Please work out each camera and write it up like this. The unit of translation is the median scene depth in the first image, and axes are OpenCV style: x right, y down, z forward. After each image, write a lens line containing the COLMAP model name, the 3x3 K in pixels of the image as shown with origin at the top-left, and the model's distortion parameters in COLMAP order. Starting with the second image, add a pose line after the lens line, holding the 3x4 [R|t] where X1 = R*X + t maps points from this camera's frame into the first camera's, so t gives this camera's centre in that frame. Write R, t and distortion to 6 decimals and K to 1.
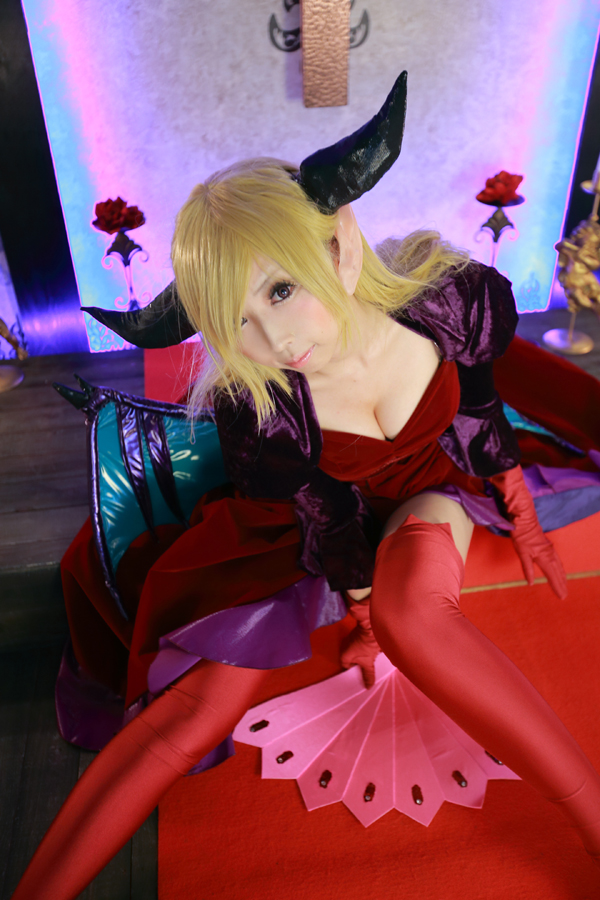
lens RADIAL K [[1823.3, 0, 300.0], [0, 1823.3, 450.0], [0, 0, 1]] dist [-0.008955, -0.018866]
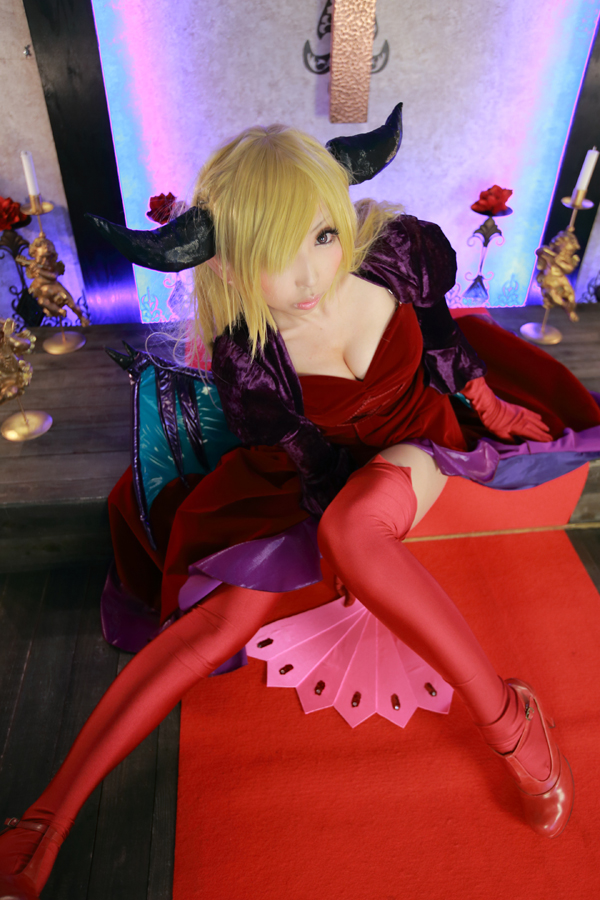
lens RADIAL K [[704.4, 0, 300.0], [0, 704.4, 450.0], [0, 0, 1]] dist [0.043307, 0.000901]
pose [[0.998408, 0.049150, -0.027681, 0.006092], [-0.048097, 0.998138, 0.037503, 0.006981], [0.029473, -0.036112, 0.998913, 0.532517]]
